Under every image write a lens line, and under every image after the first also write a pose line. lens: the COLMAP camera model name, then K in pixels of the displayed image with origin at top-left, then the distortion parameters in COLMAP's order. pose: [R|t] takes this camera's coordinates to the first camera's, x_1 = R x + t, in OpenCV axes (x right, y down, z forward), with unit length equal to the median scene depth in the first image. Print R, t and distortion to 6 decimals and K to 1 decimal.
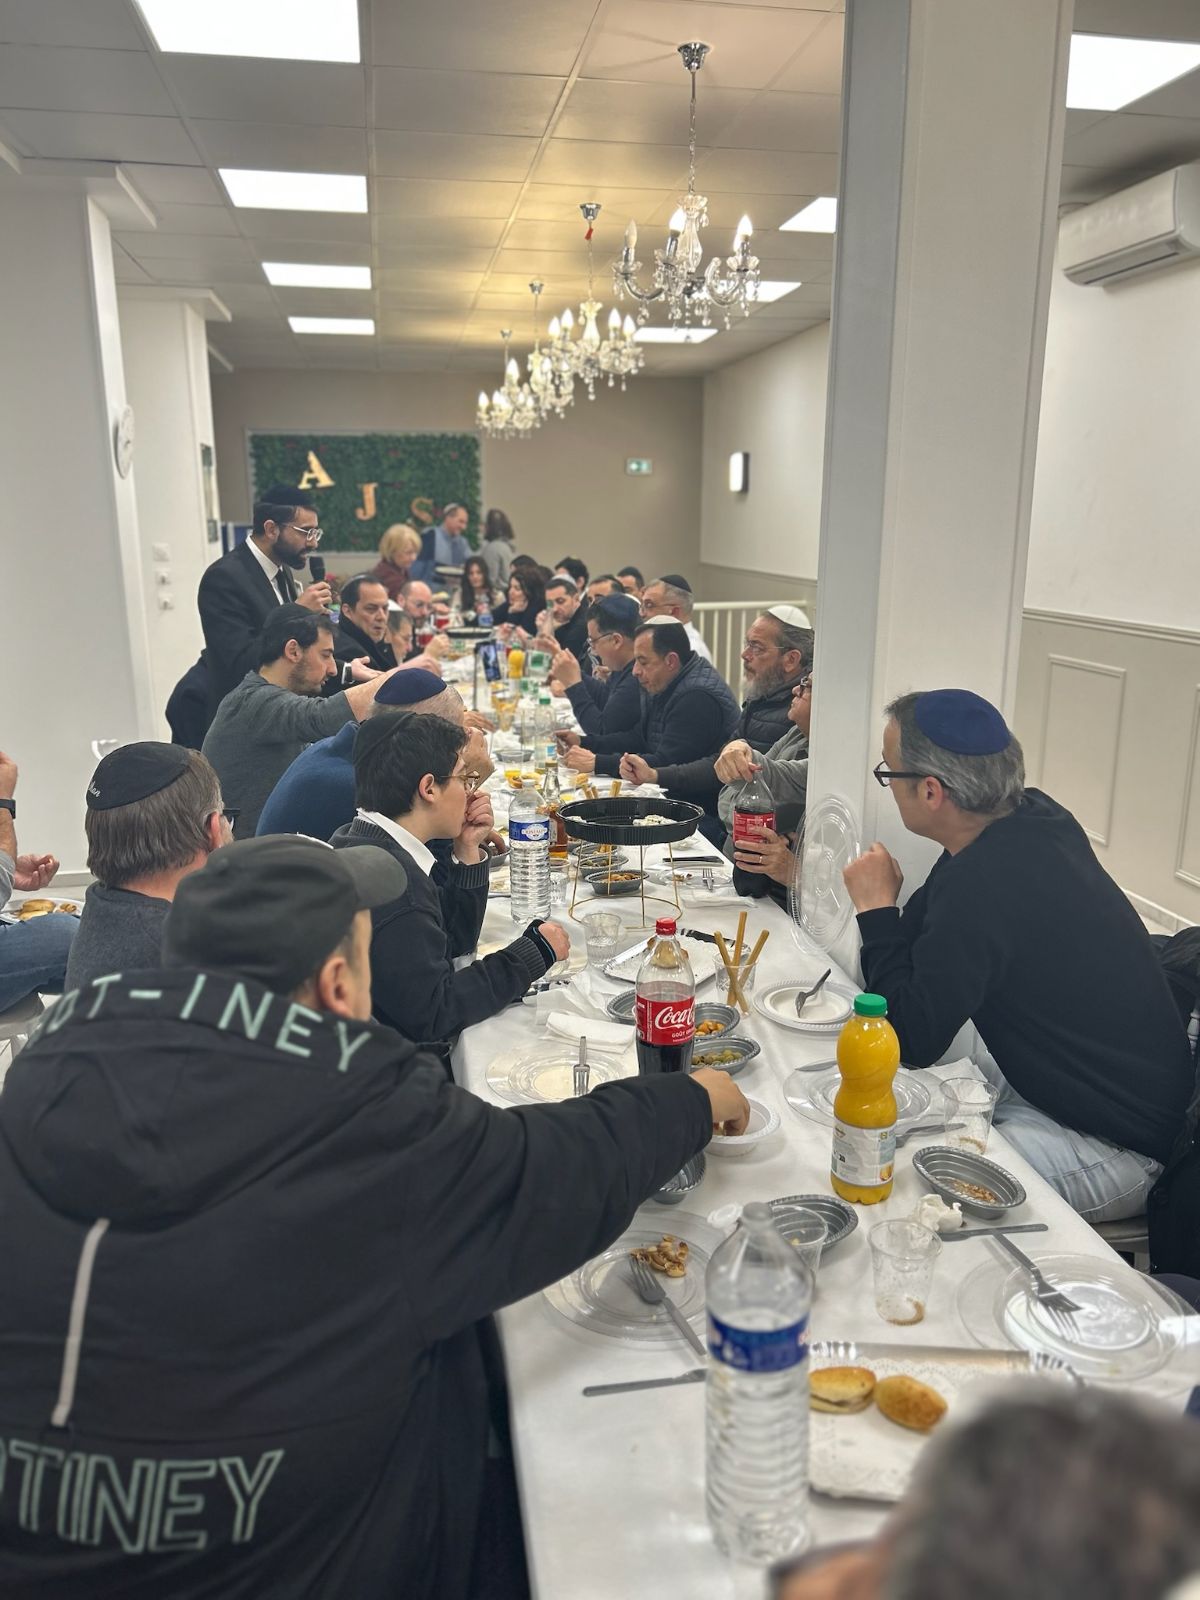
lens RADIAL K [[1194.9, 0, 600.0], [0, 1194.9, 800.0], [0, 0, 1]] dist [0.002803, 0.003035]
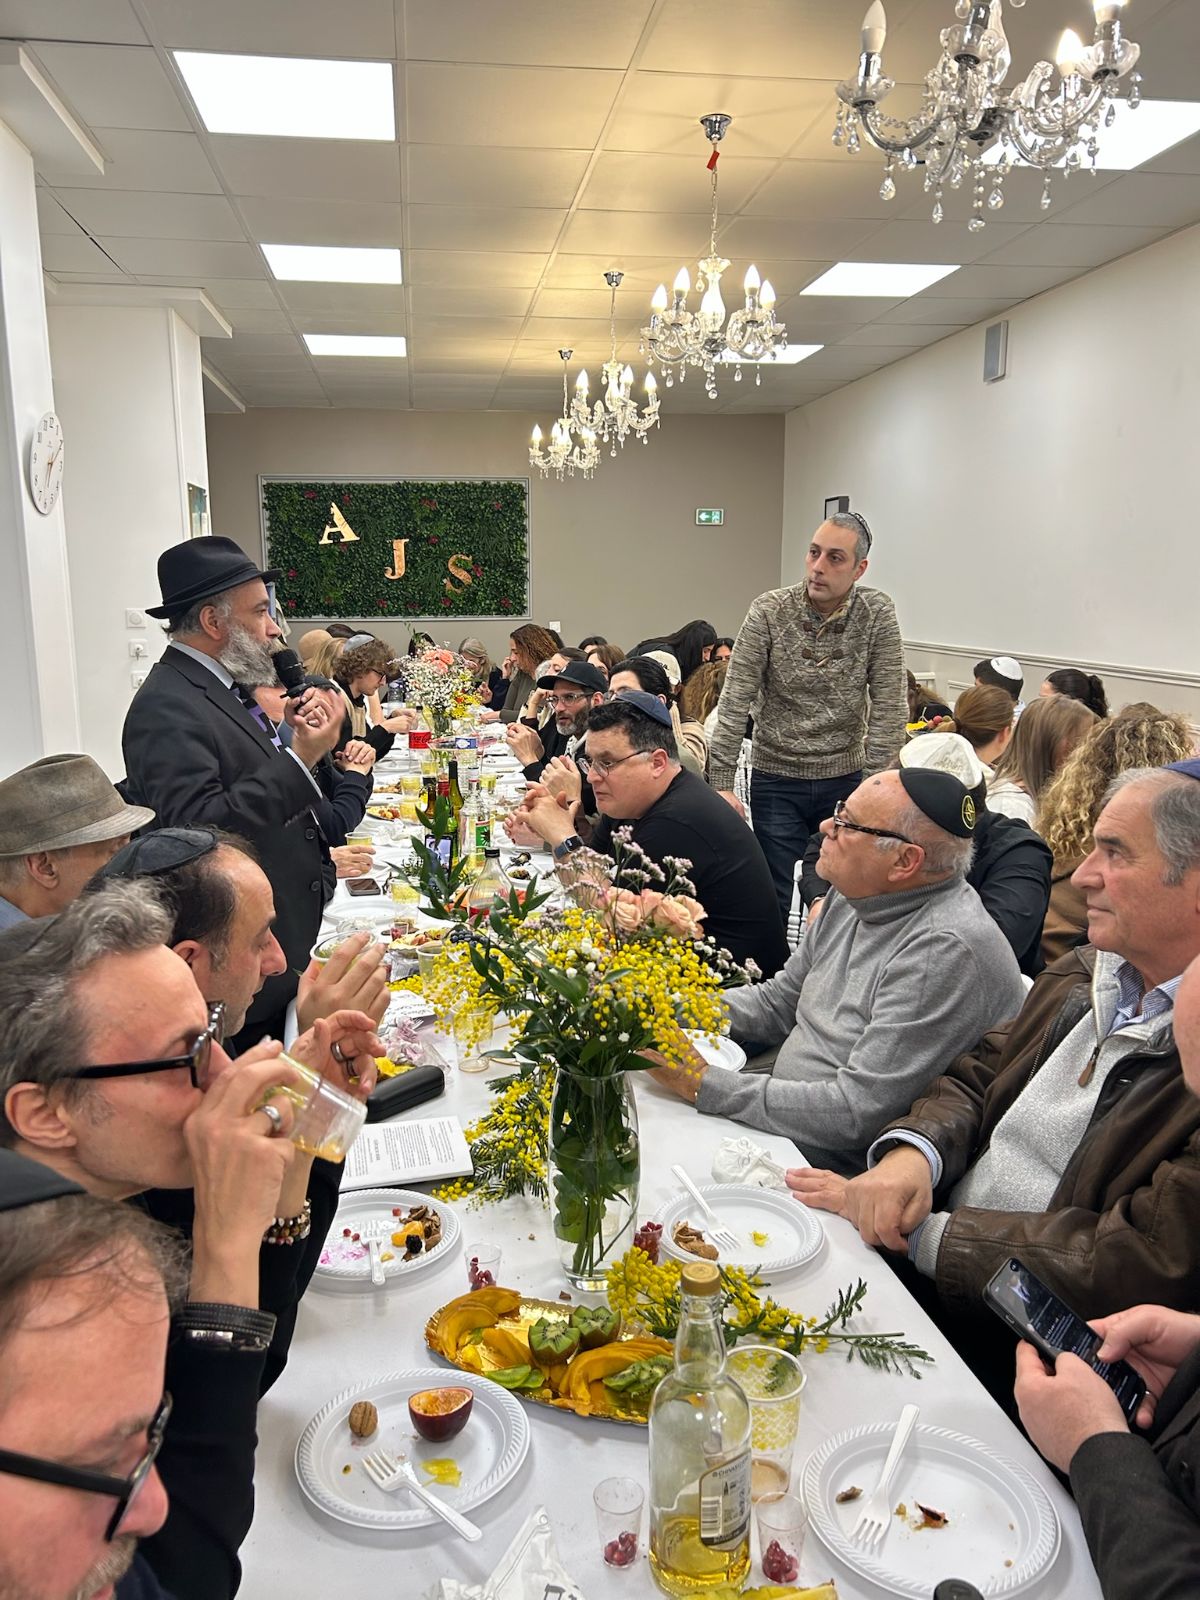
lens RADIAL K [[1198.5, 0, 600.0], [0, 1198.5, 800.0], [0, 0, 1]] dist [0.008463, -0.004109]
pose [[0.999667, -0.001740, -0.025738, -0.033215], [0.000425, 0.998698, -0.051009, -0.039368], [0.025793, 0.050981, 0.998367, 0.186840]]
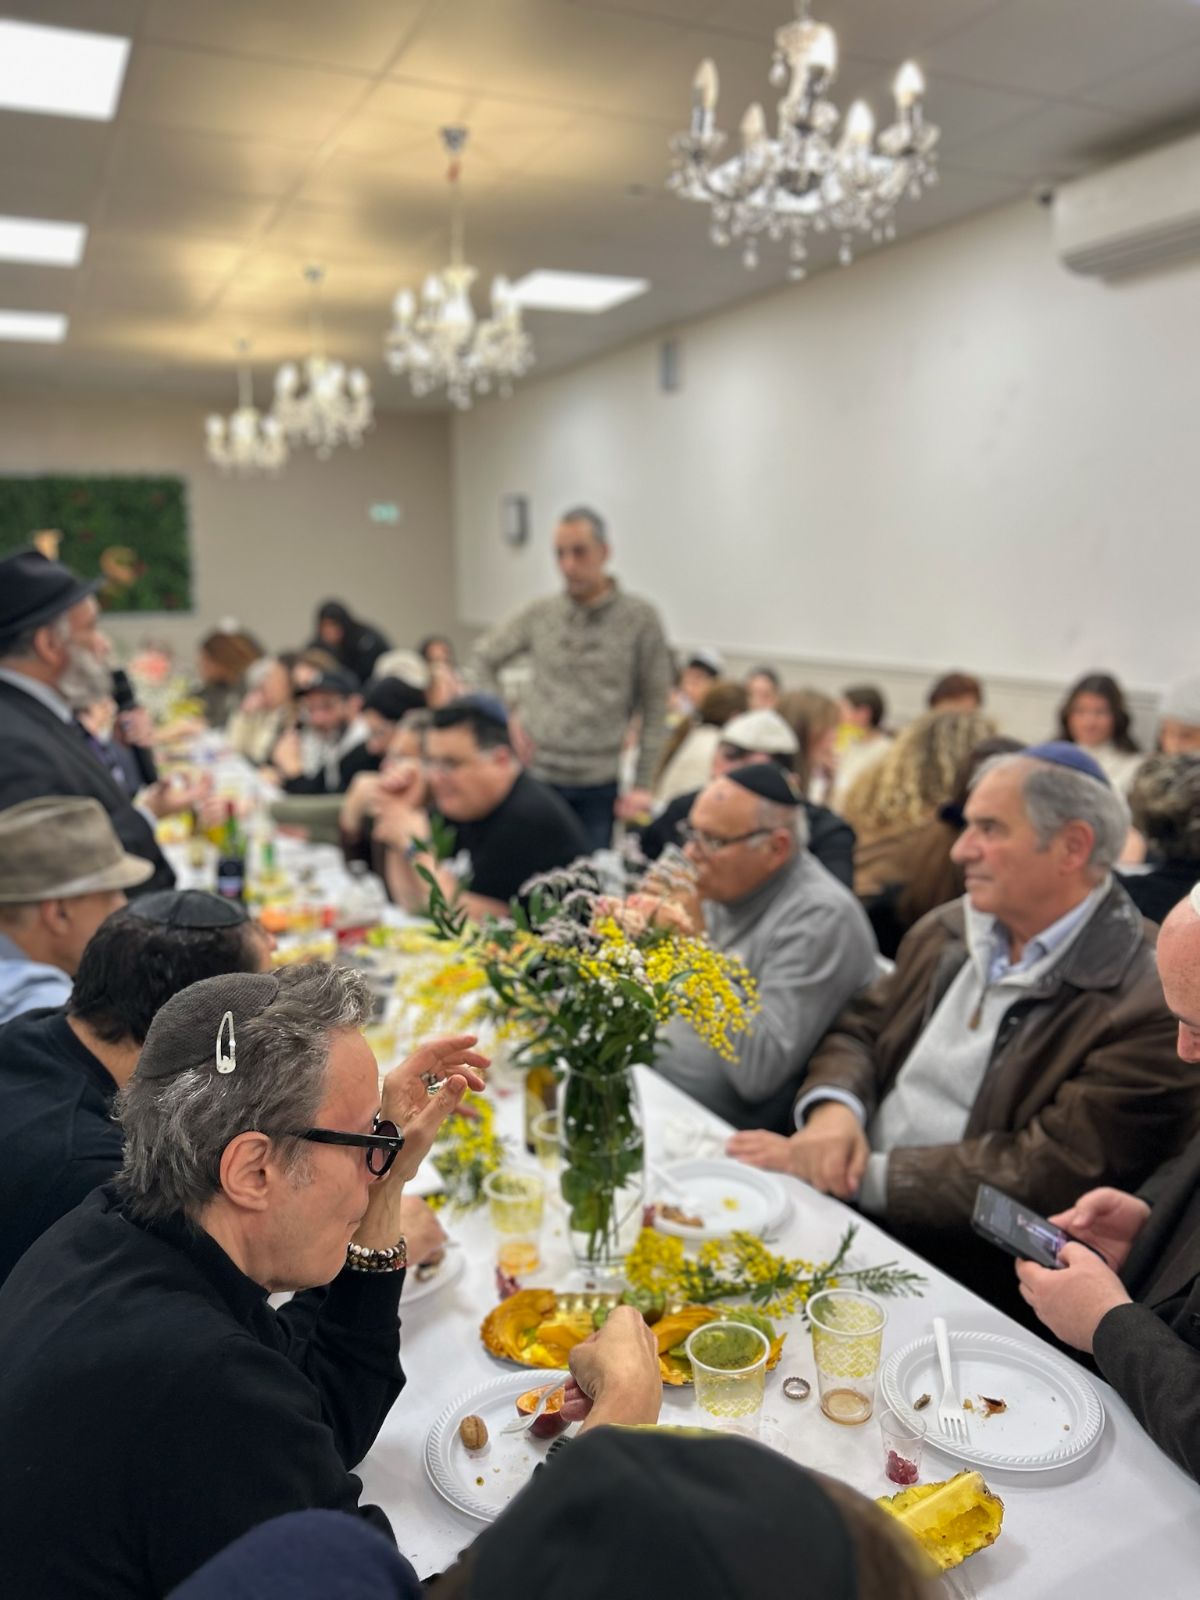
lens RADIAL K [[1194.9, 0, 600.0], [0, 1194.9, 800.0], [0, 0, 1]] dist [0.002803, 0.003035]
pose [[0.962249, -0.064847, 0.264334, -0.078874], [0.075920, 0.996604, -0.031882, -0.043866], [-0.261369, 0.050747, 0.963904, 0.183796]]
